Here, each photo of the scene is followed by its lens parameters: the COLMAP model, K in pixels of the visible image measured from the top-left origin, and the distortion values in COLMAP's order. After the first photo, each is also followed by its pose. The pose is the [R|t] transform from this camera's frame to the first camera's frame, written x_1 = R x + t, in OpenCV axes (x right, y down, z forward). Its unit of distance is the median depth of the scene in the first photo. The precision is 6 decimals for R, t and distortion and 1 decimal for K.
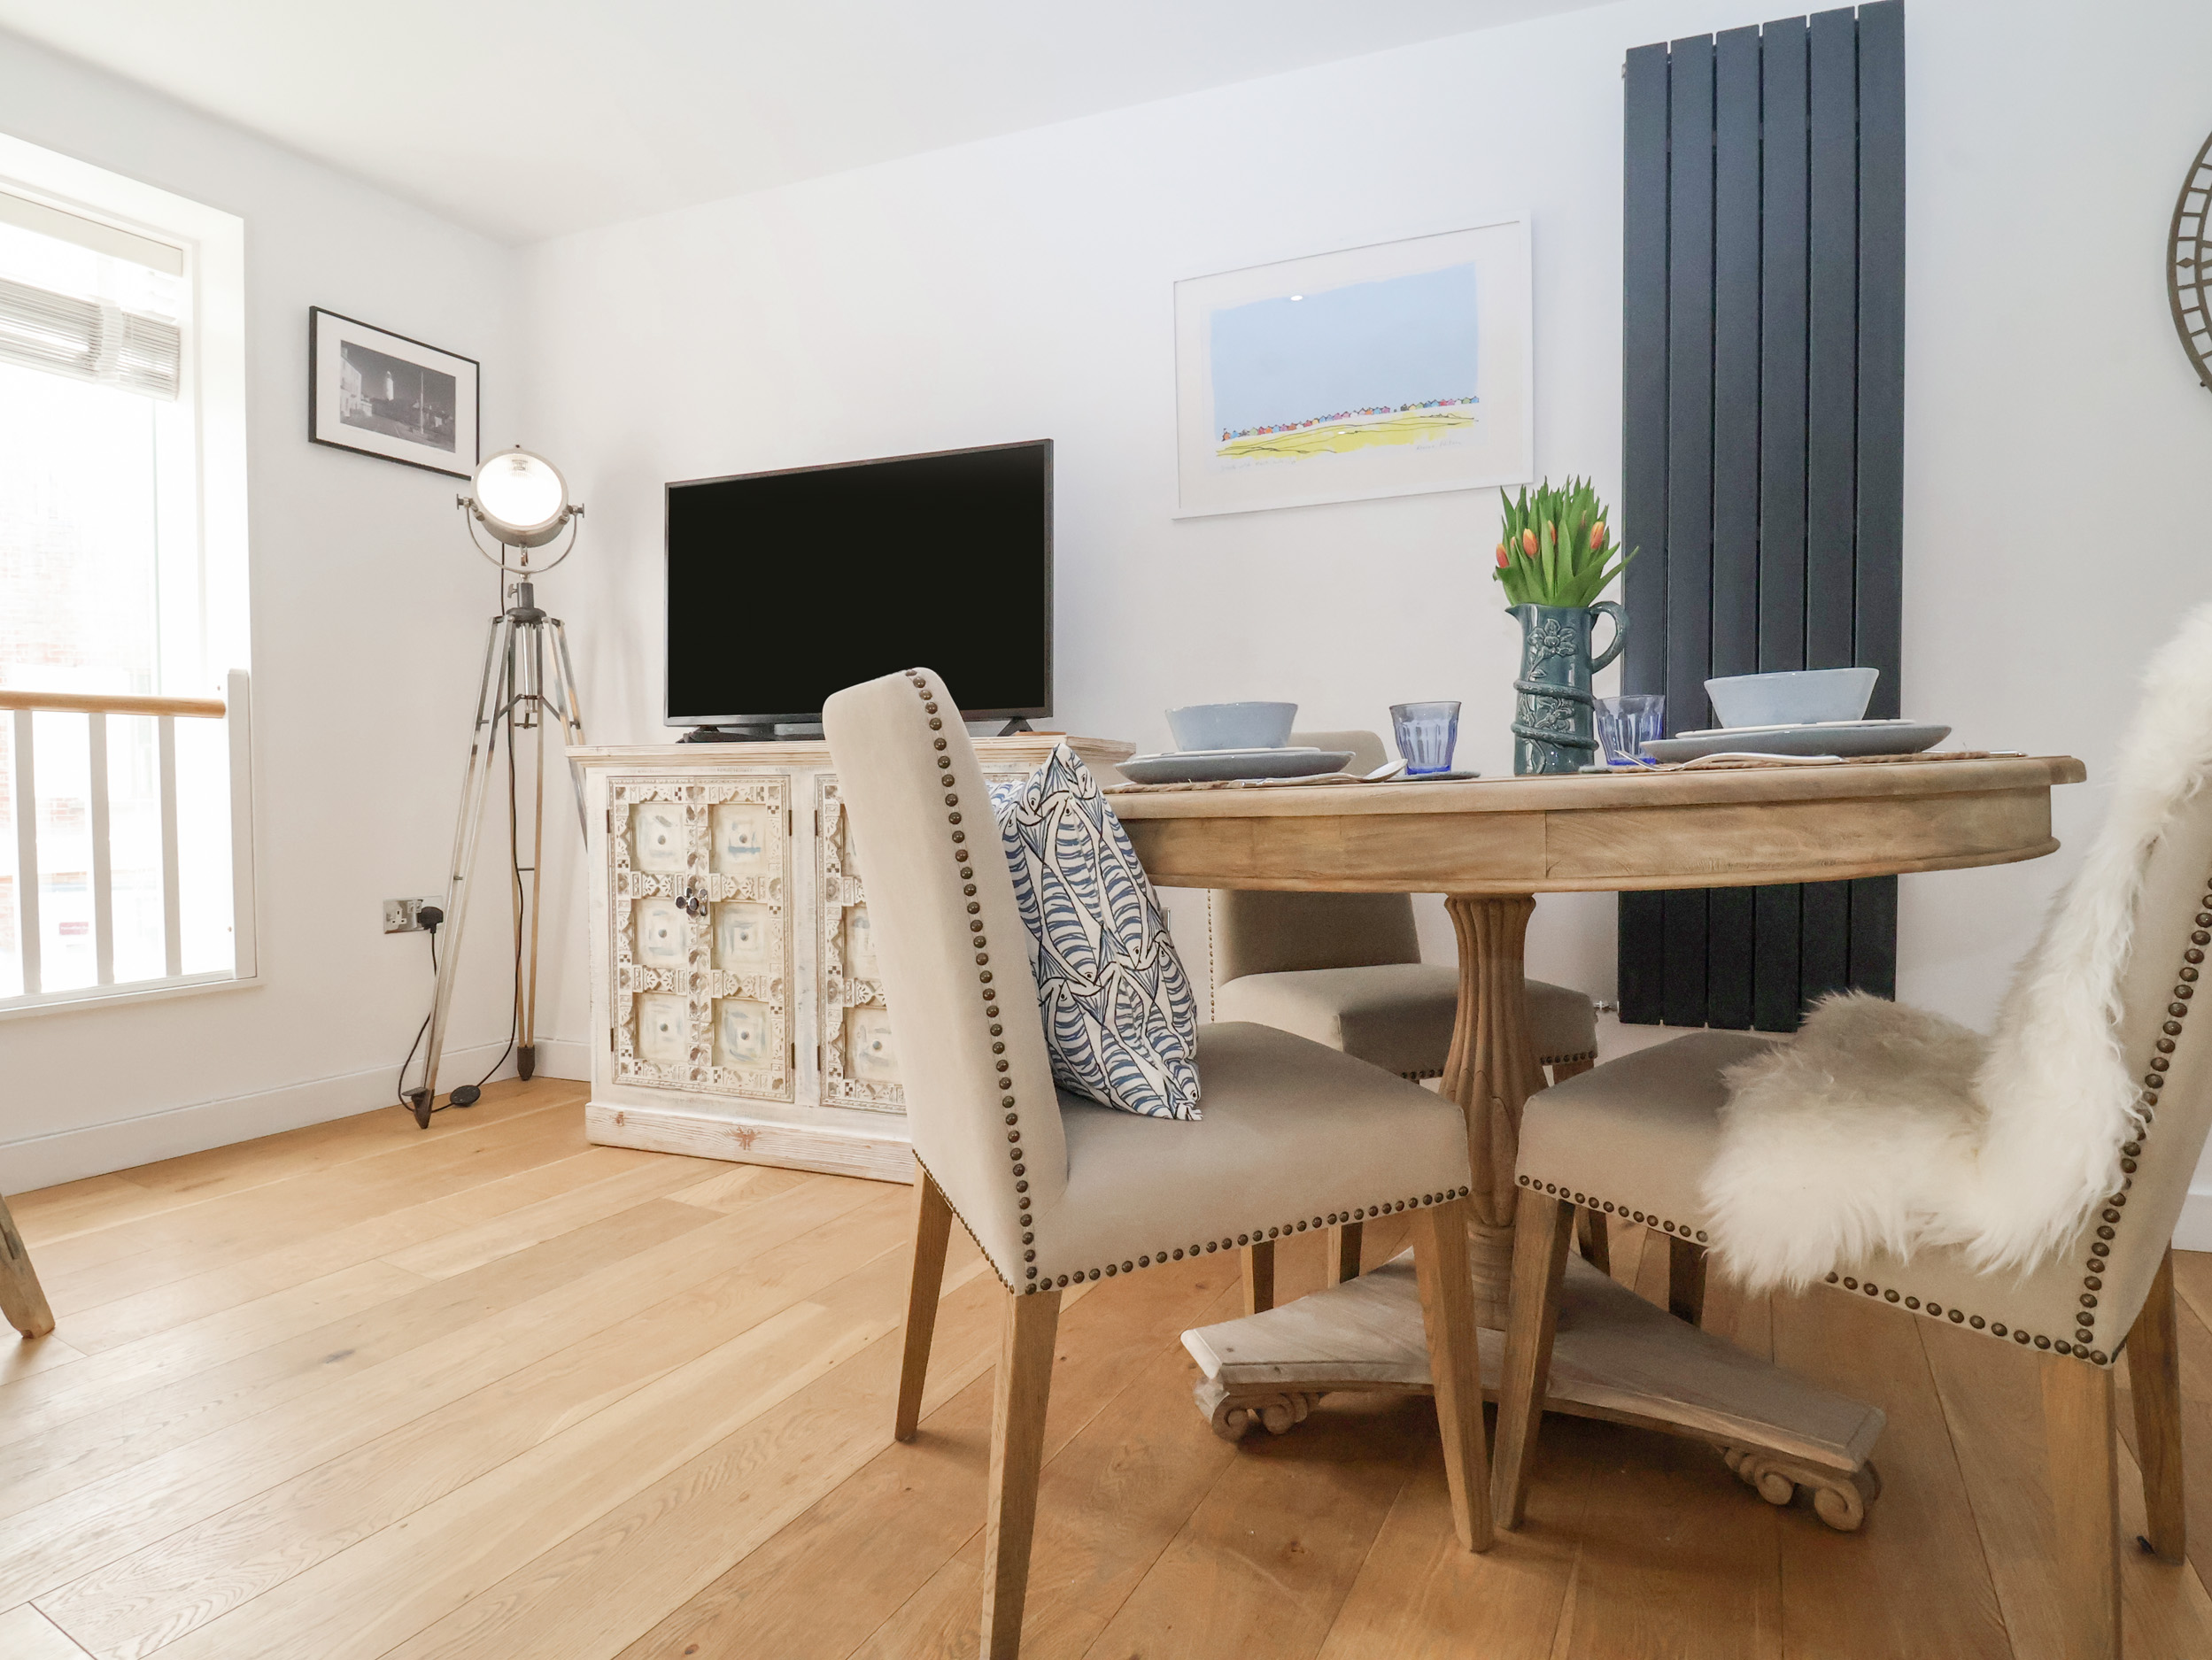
lens RADIAL K [[1149.7, 0, 1116.9], [0, 1149.7, 820.8], [0, 0, 1]] dist [0.002762, -0.014856]
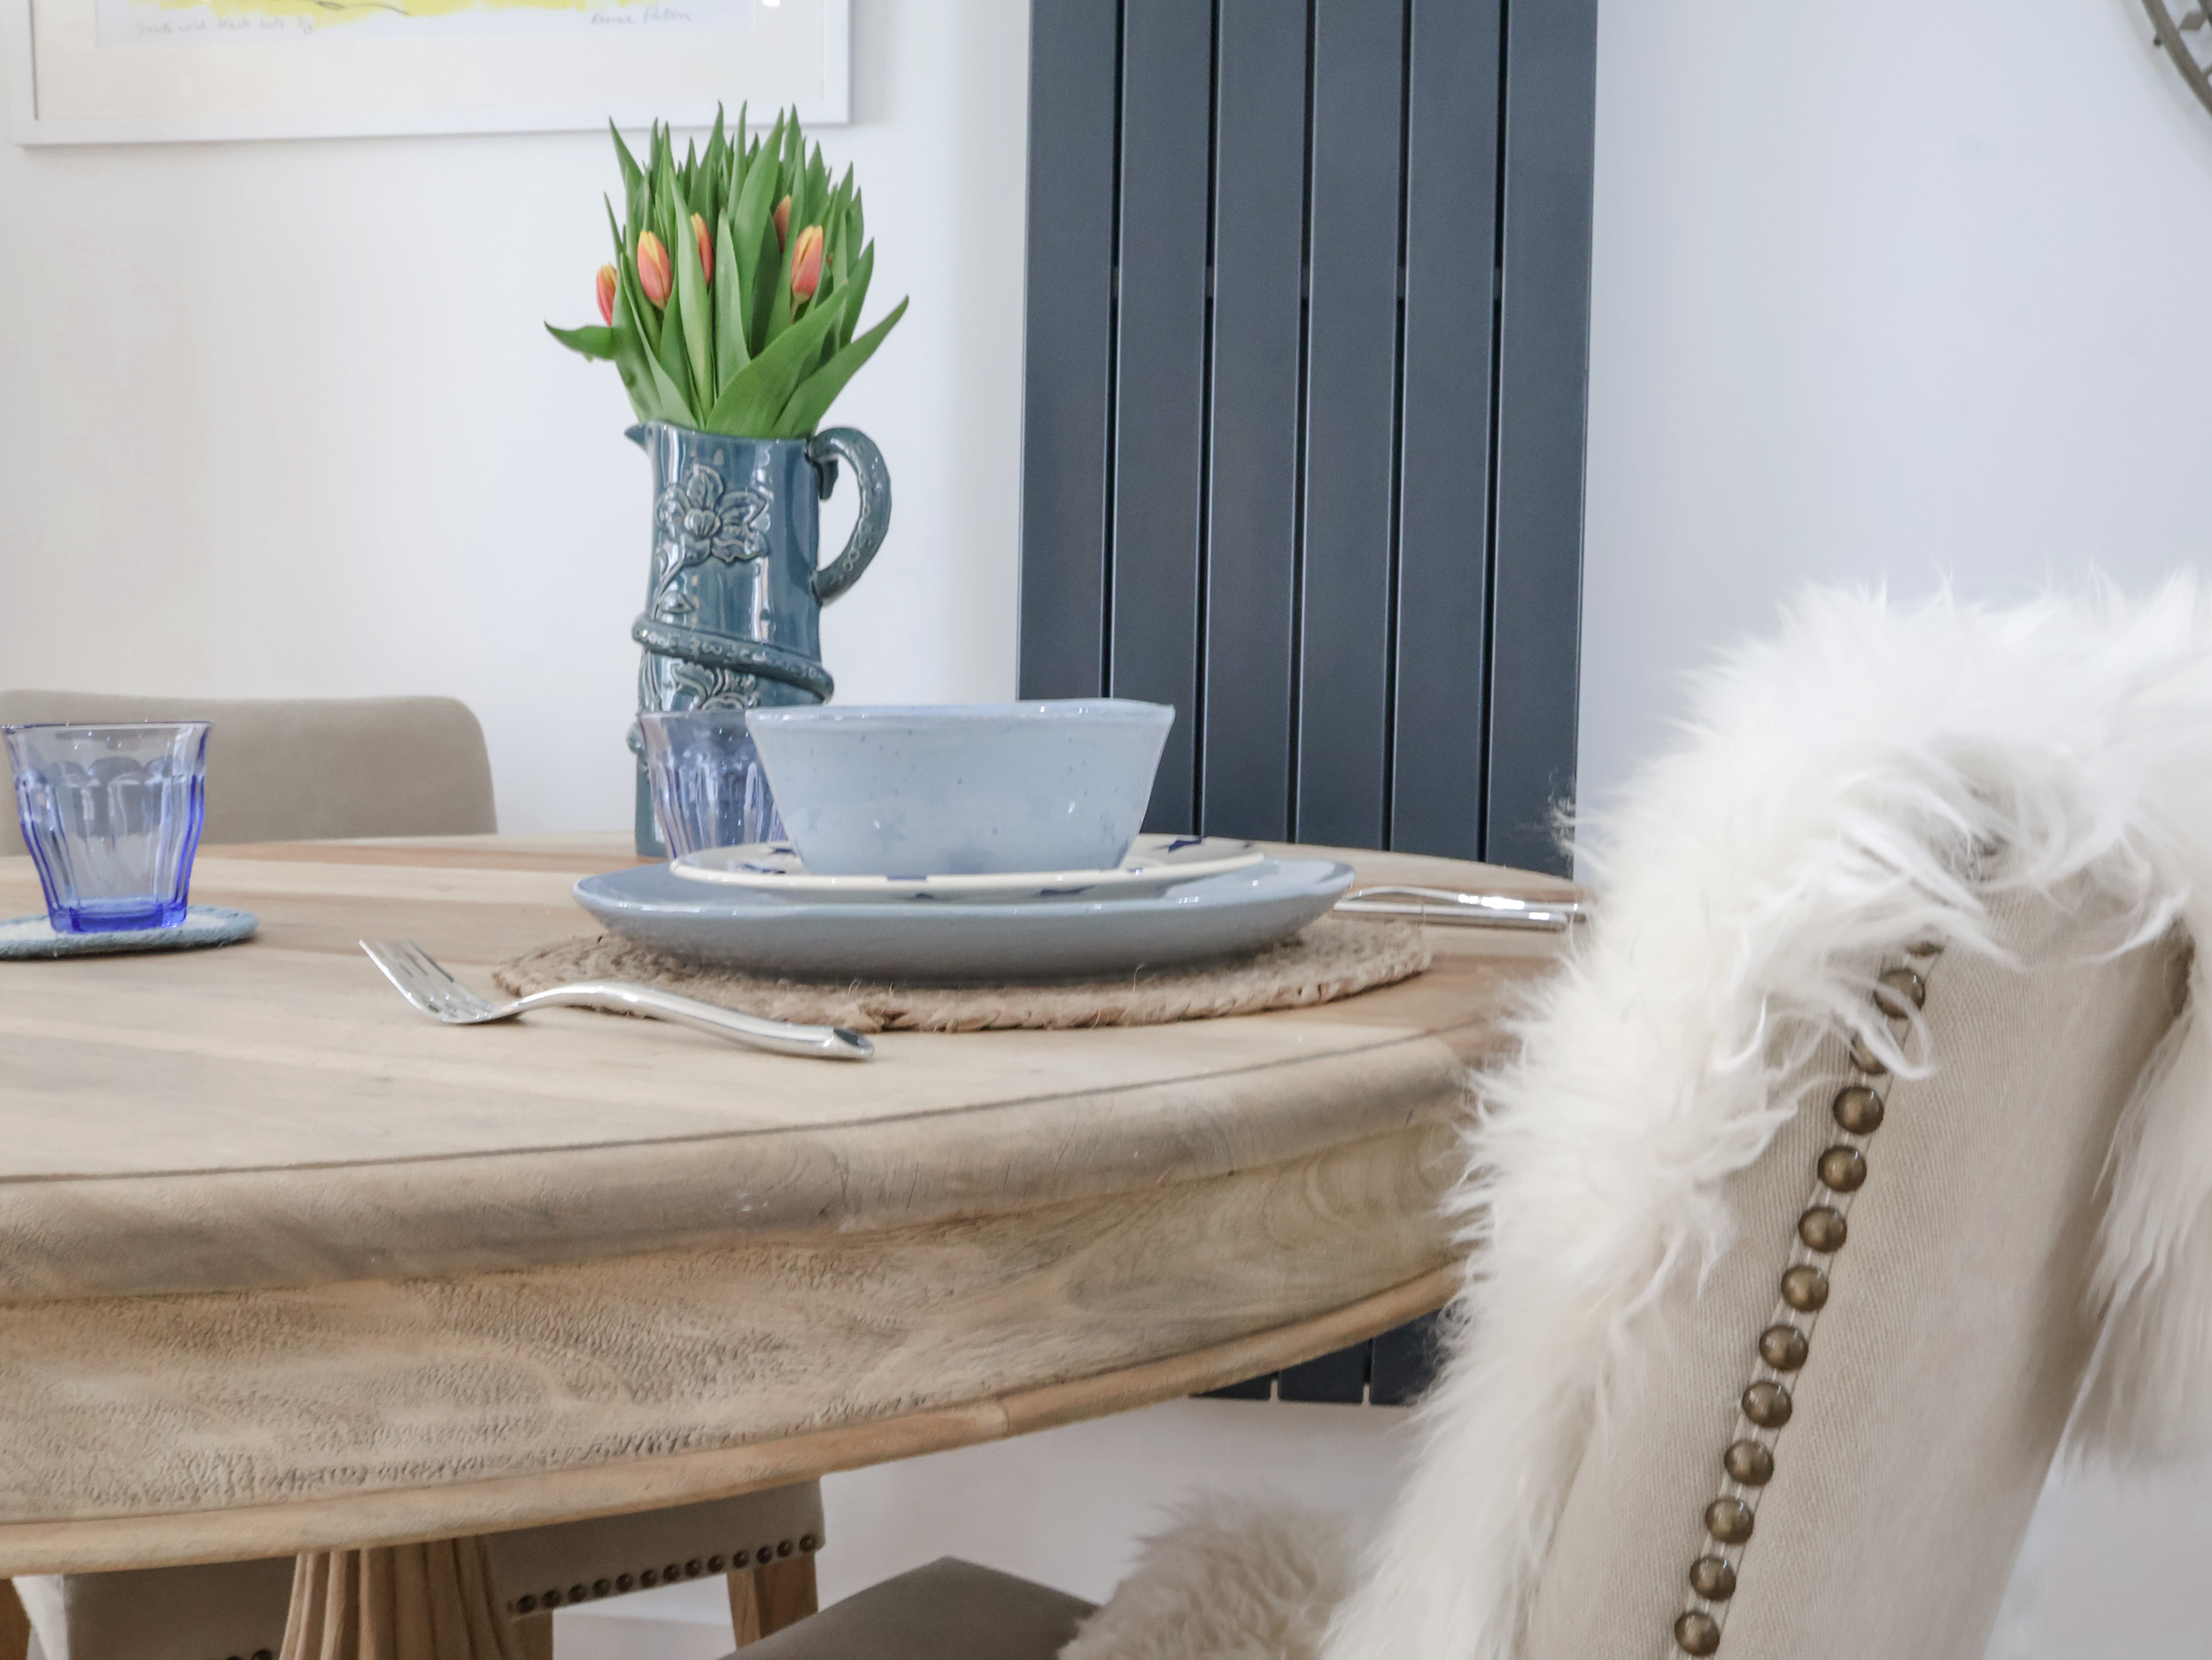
lens RADIAL K [[2210.4, 0, 1106.0], [0, 2210.4, 830.0], [0, 0, 1]] dist [-0.069249, 0.016556]
pose [[0.967336, 0.012675, 0.253181, 0.301401], [-0.021312, 0.999280, 0.031400, -0.073271], [-0.252601, -0.035770, 0.966909, 0.221289]]
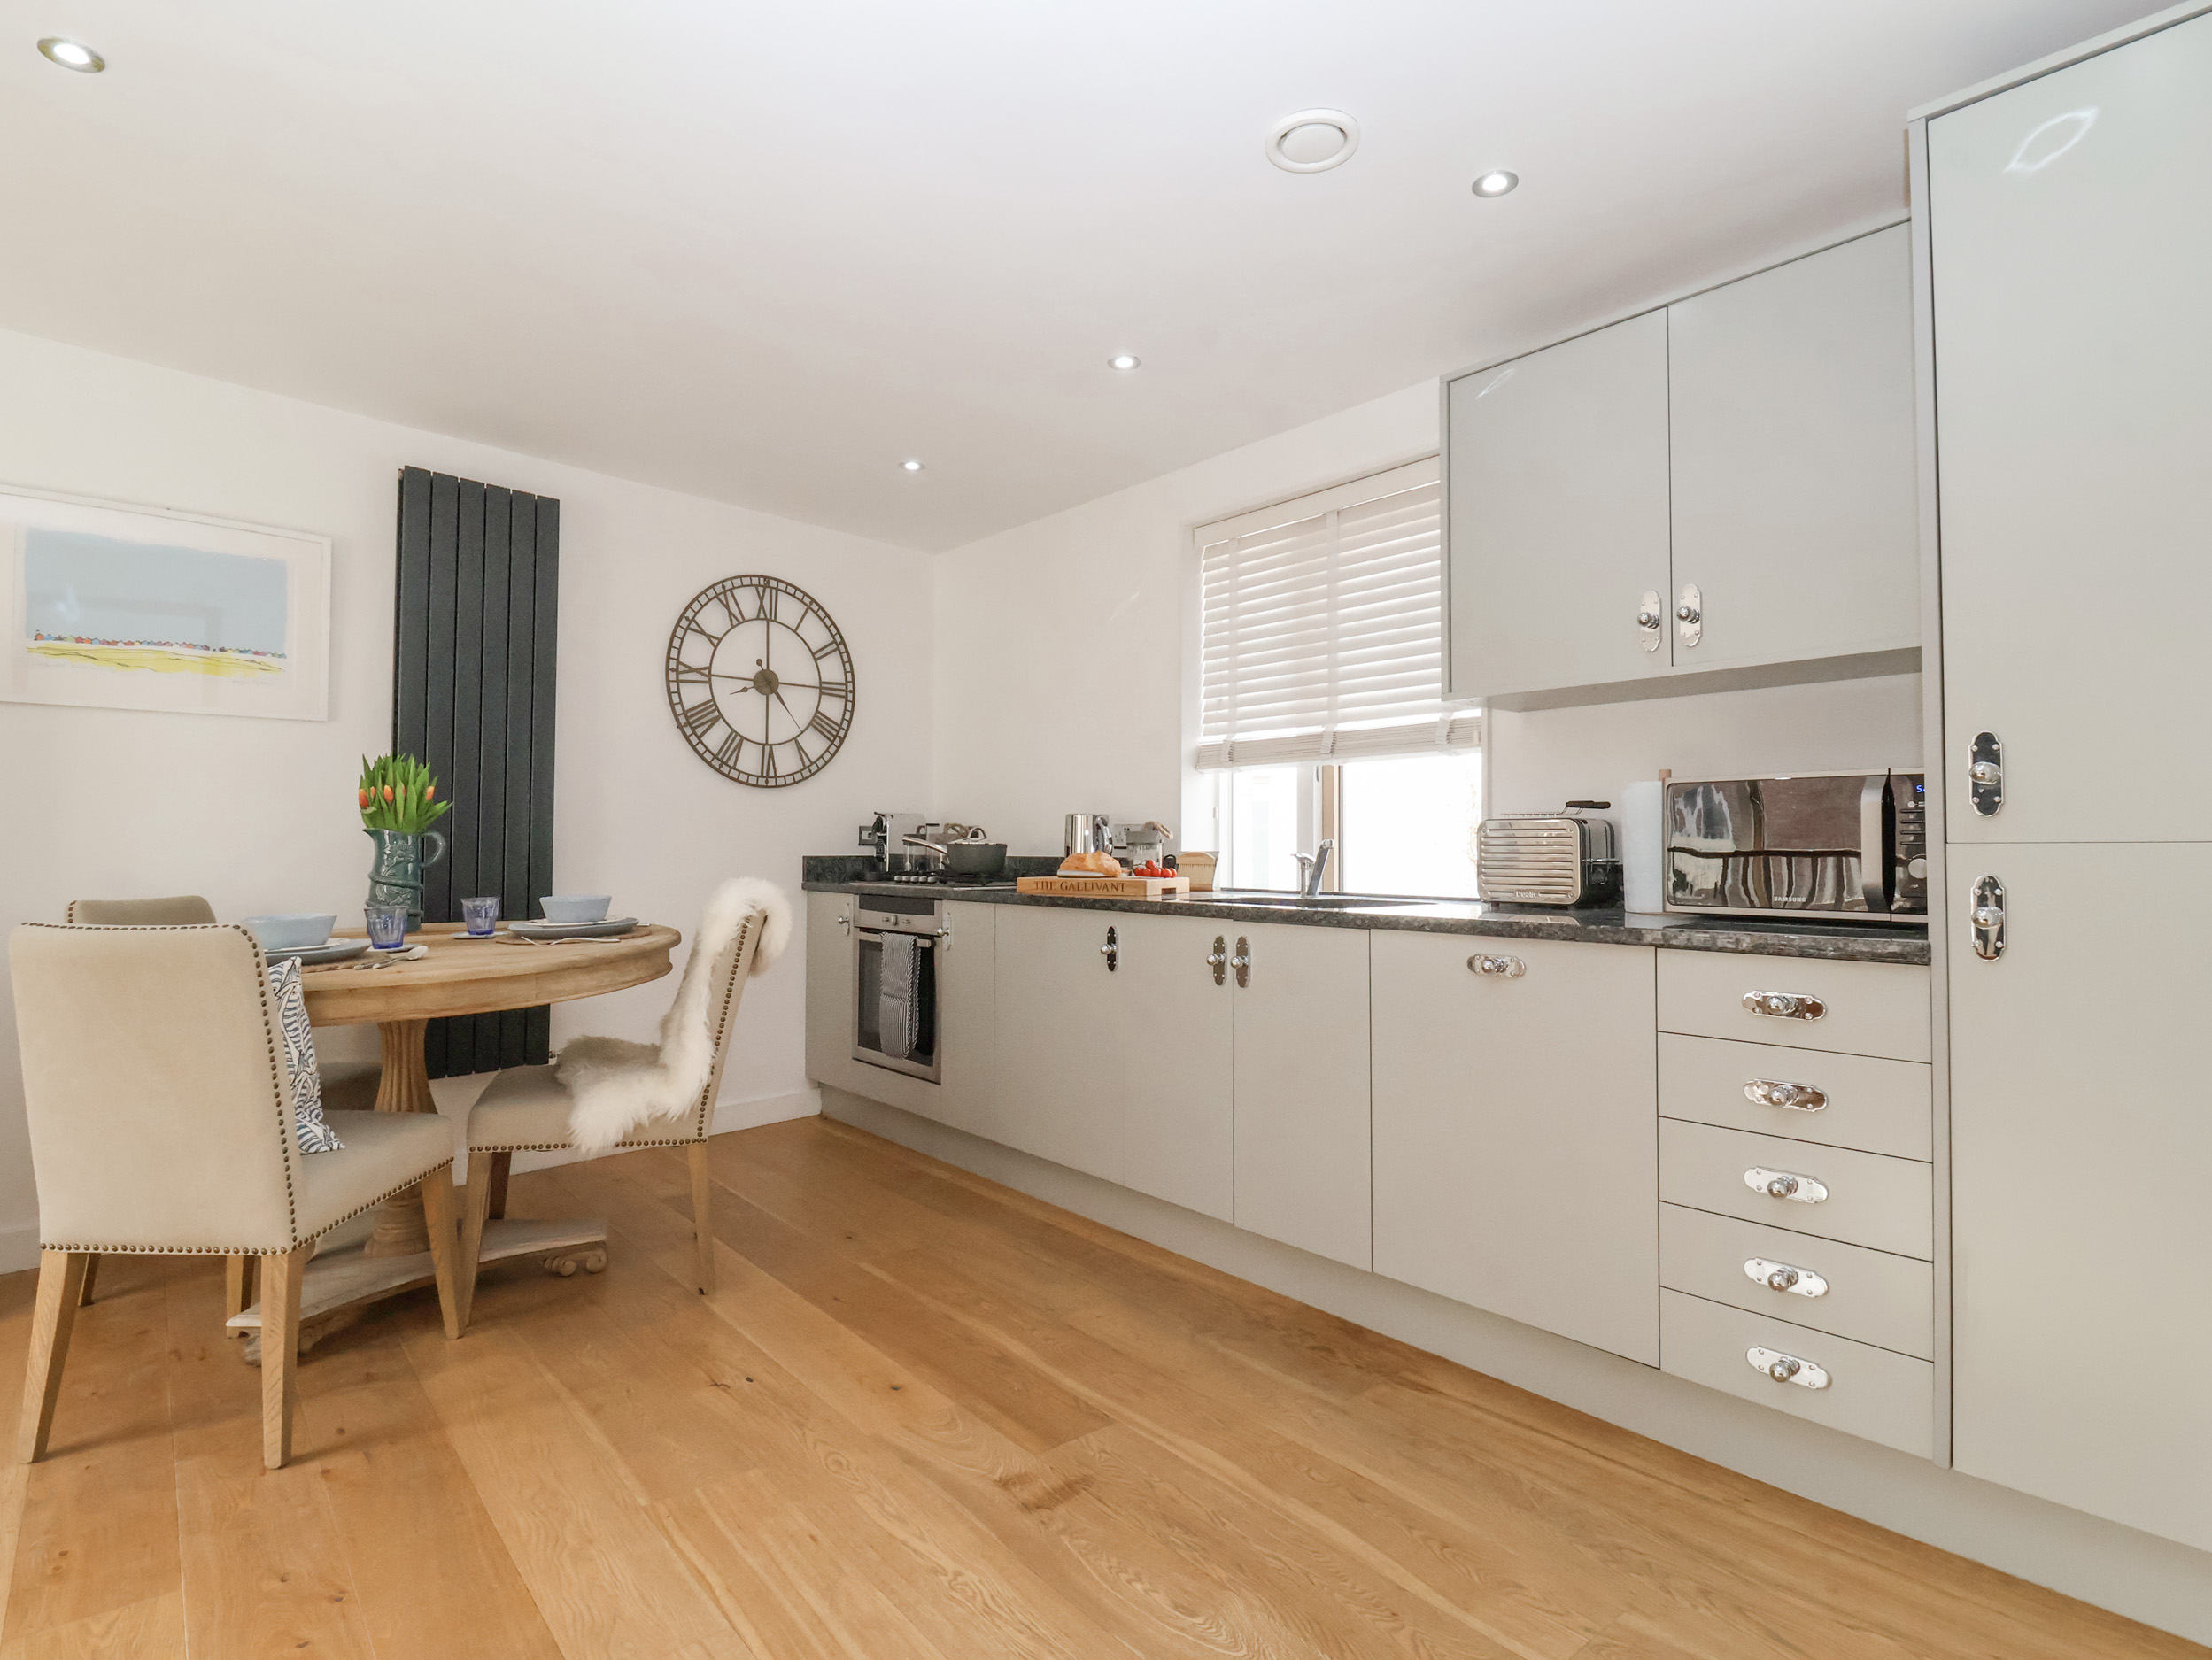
lens RADIAL K [[1149.7, 0, 1116.9], [0, 1149.7, 820.8], [0, 0, 1]] dist [0.002762, -0.014856]
pose [[0.357831, 0.030095, 0.933301, -0.756889], [0.023795, 0.998862, -0.041332, -0.102572], [-0.933483, 0.036998, 0.356708, -0.532727]]
